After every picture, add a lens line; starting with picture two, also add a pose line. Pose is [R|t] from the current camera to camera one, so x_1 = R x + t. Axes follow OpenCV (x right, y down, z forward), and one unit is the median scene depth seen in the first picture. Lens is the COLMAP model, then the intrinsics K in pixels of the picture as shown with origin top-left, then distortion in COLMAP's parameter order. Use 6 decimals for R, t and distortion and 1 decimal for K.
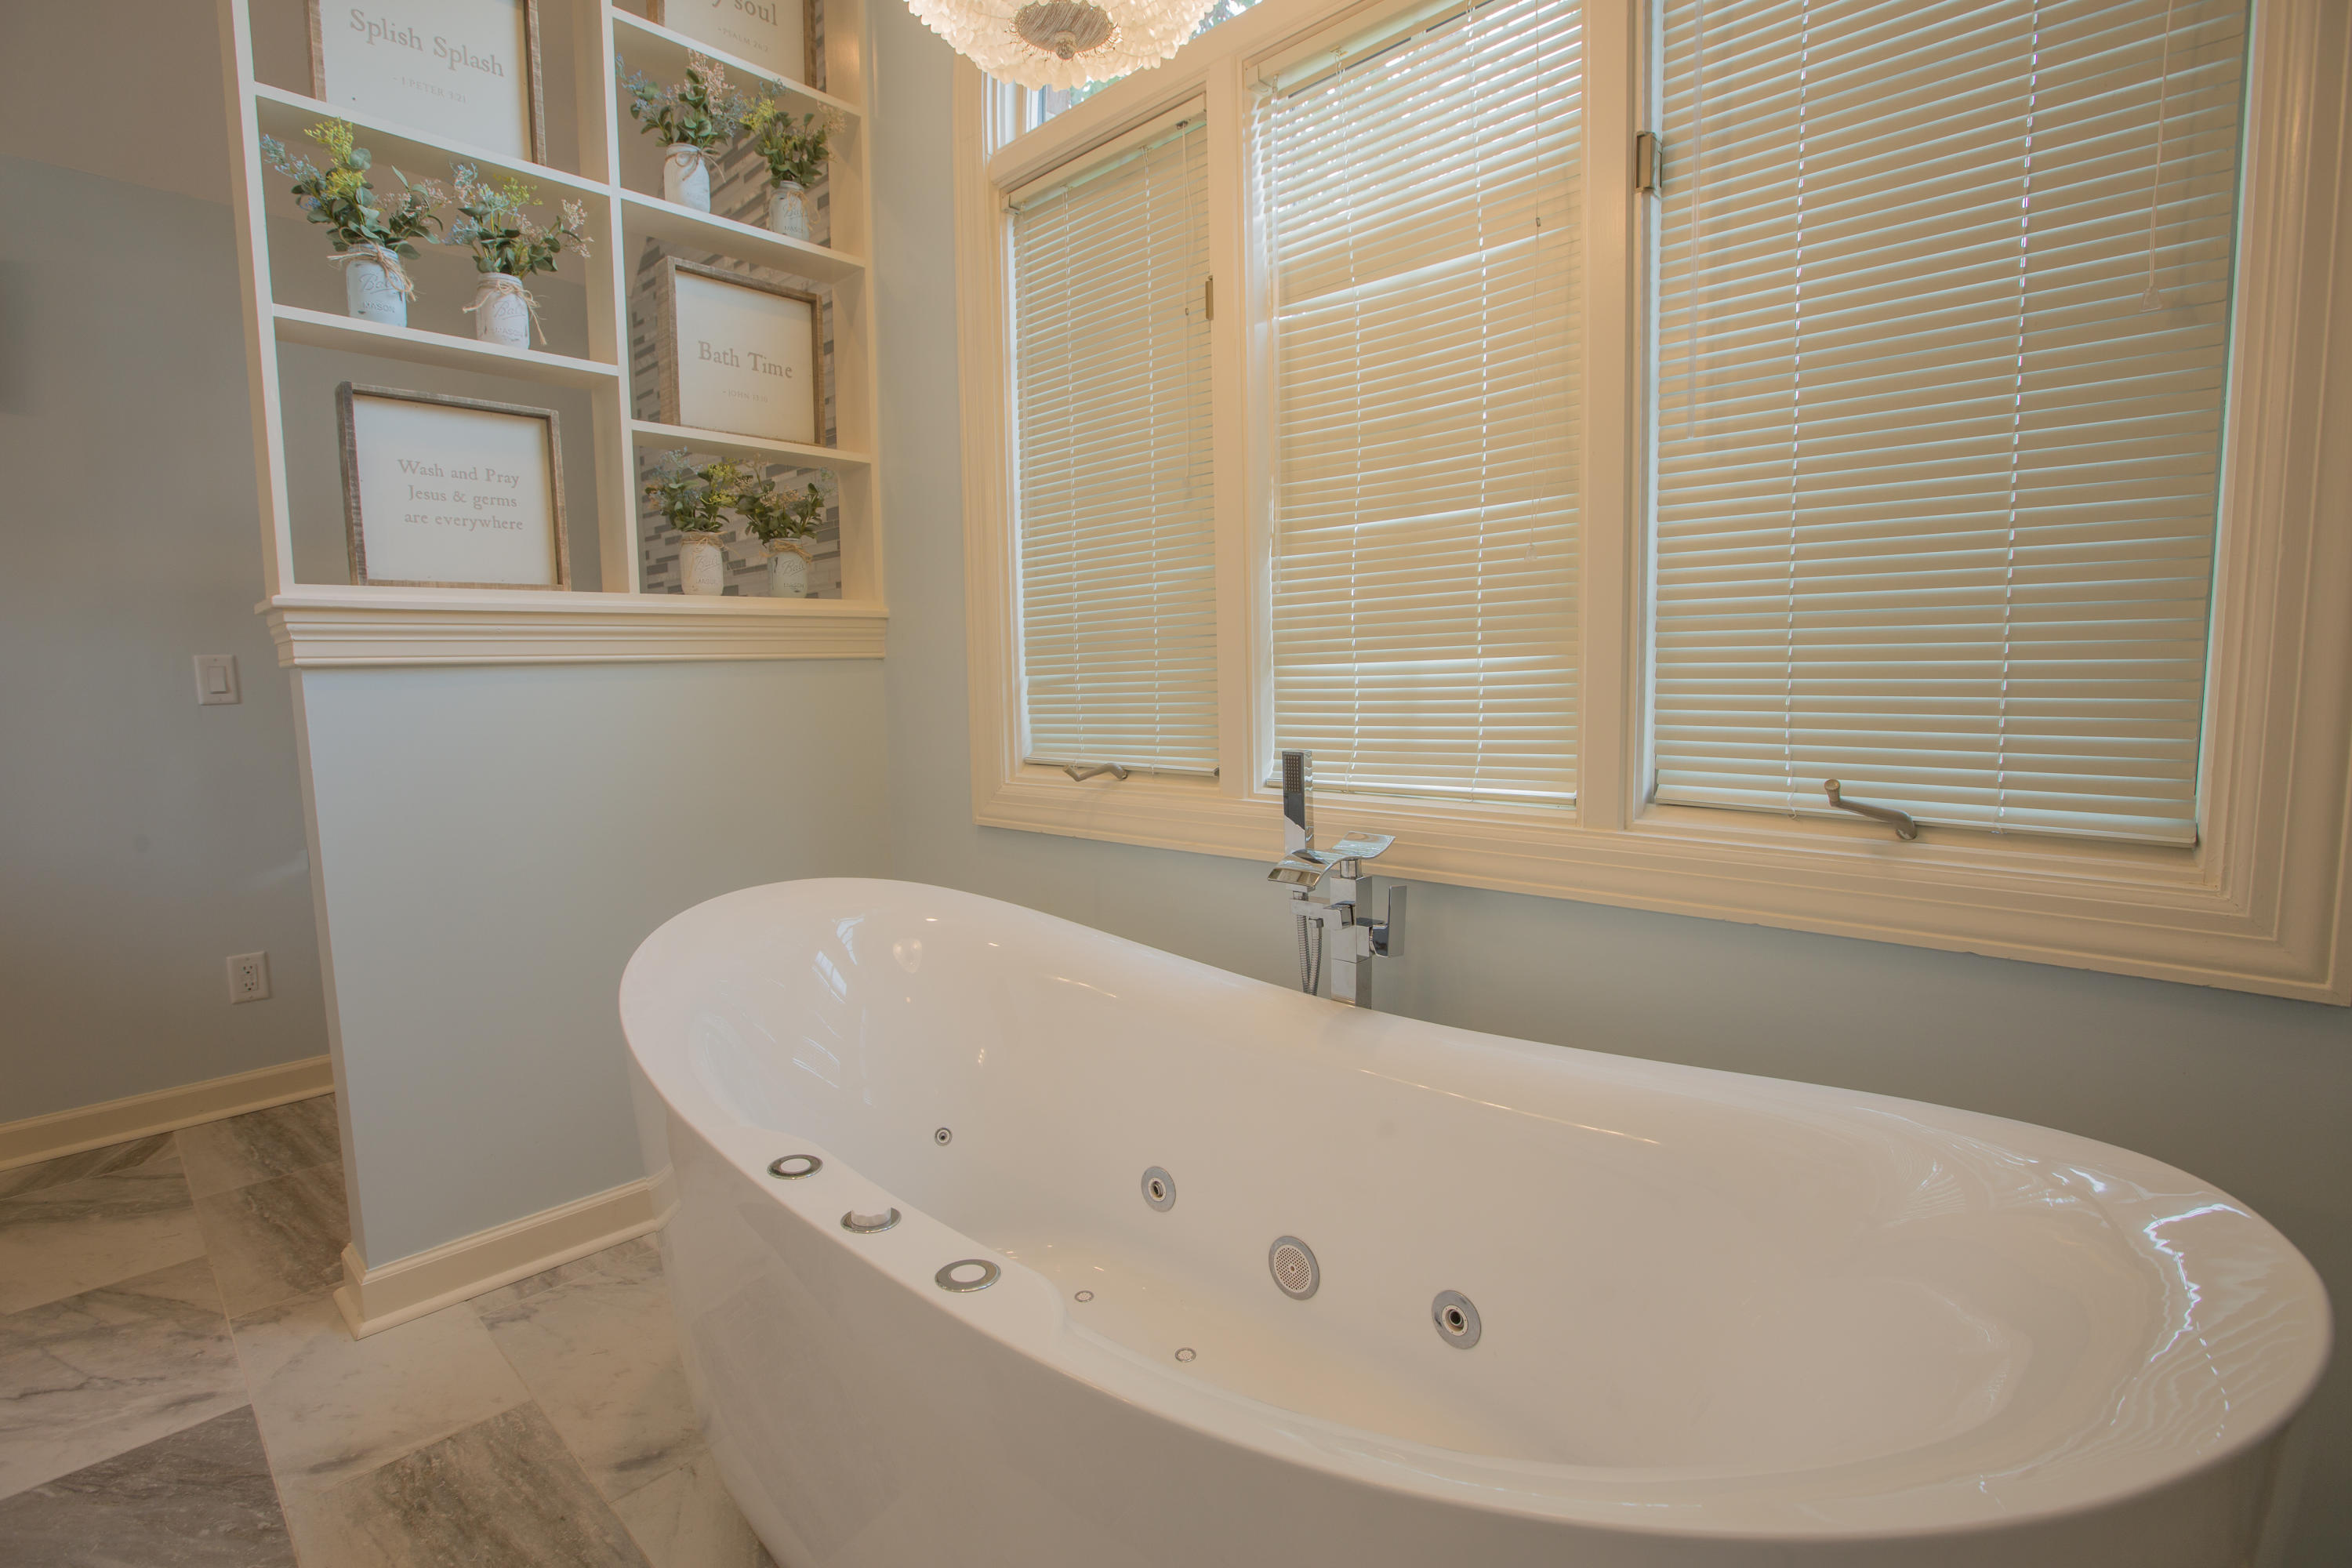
lens RADIAL K [[1086.2, 0, 1169.0], [0, 1086.2, 779.3], [0, 0, 1]] dist [-0.054058, 0.018840]
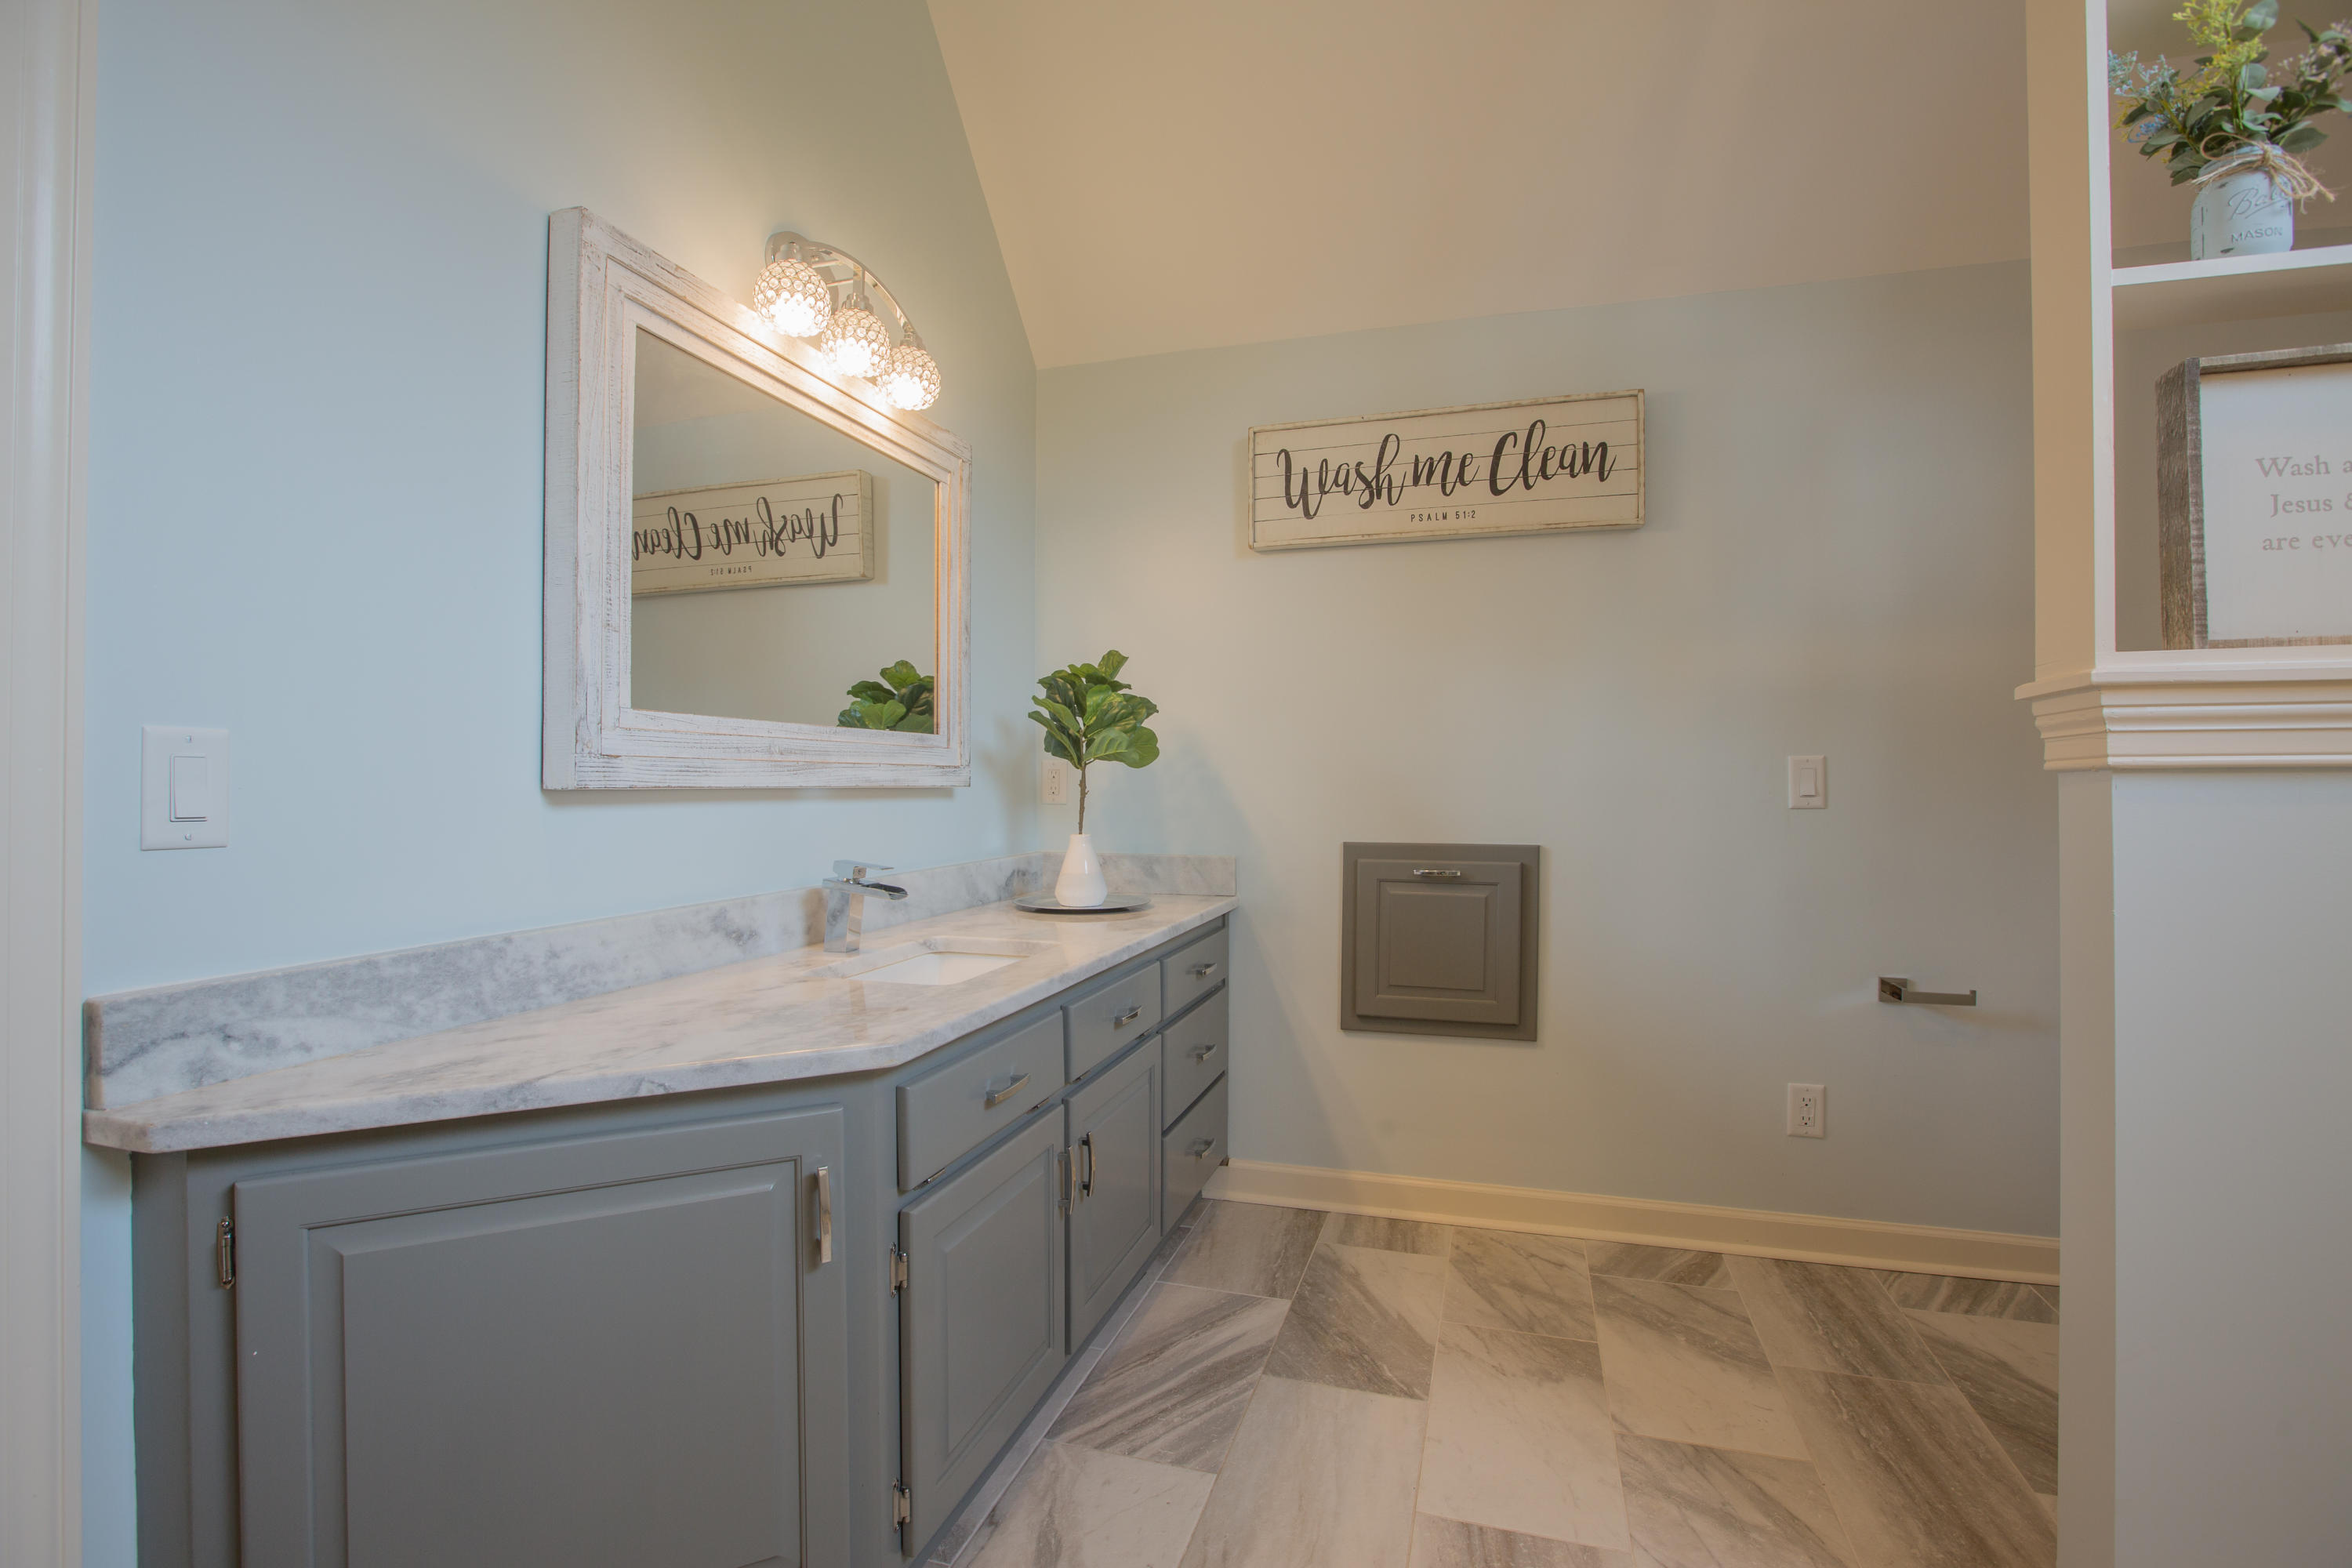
lens RADIAL K [[1086.2, 0, 1169.0], [0, 1086.2, 779.3], [0, 0, 1]] dist [-0.054058, 0.018840]
pose [[0.430874, 0.011622, -0.902337, -0.445476], [-0.100689, 0.994292, -0.035274, -0.011290], [0.896777, 0.106054, 0.429584, 0.132988]]
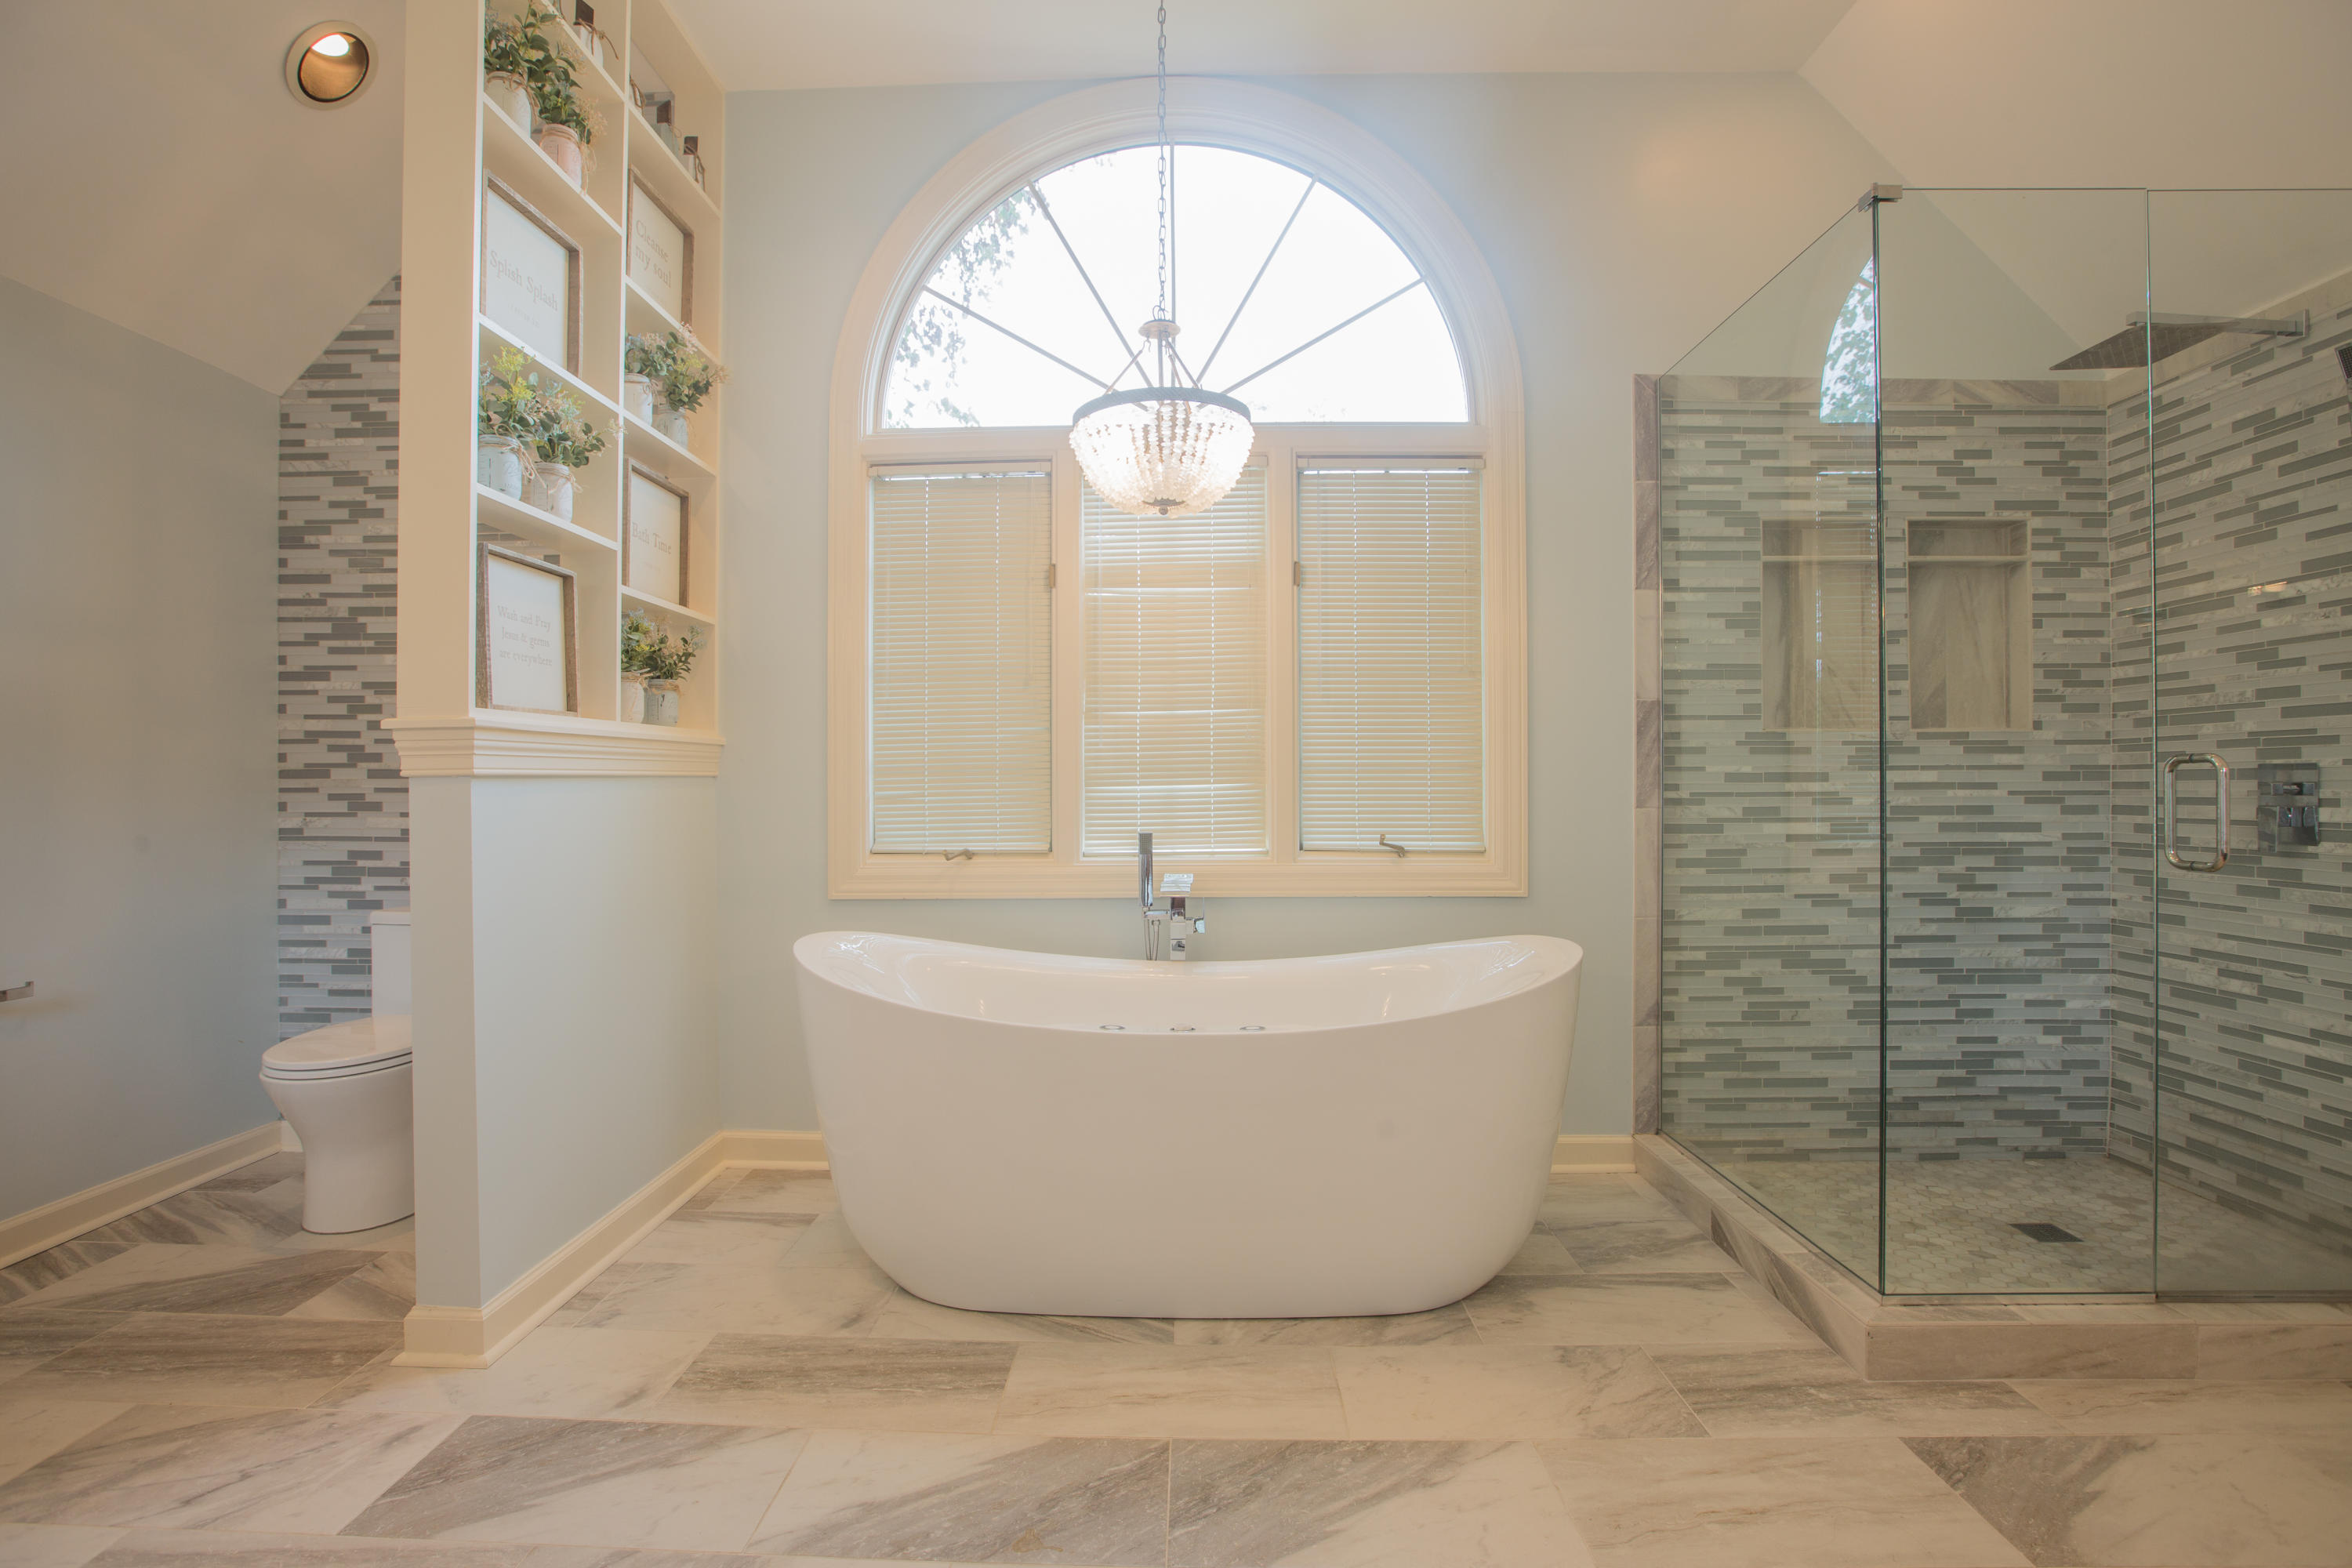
lens RADIAL K [[1086.2, 0, 1169.0], [0, 1086.2, 779.3], [0, 0, 1]] dist [-0.054058, 0.018840]
pose [[0.748507, 0.014546, 0.662968, -0.996509], [0.058022, 0.994488, -0.087328, 0.045766], [-0.660584, 0.103832, 0.743537, -0.400293]]
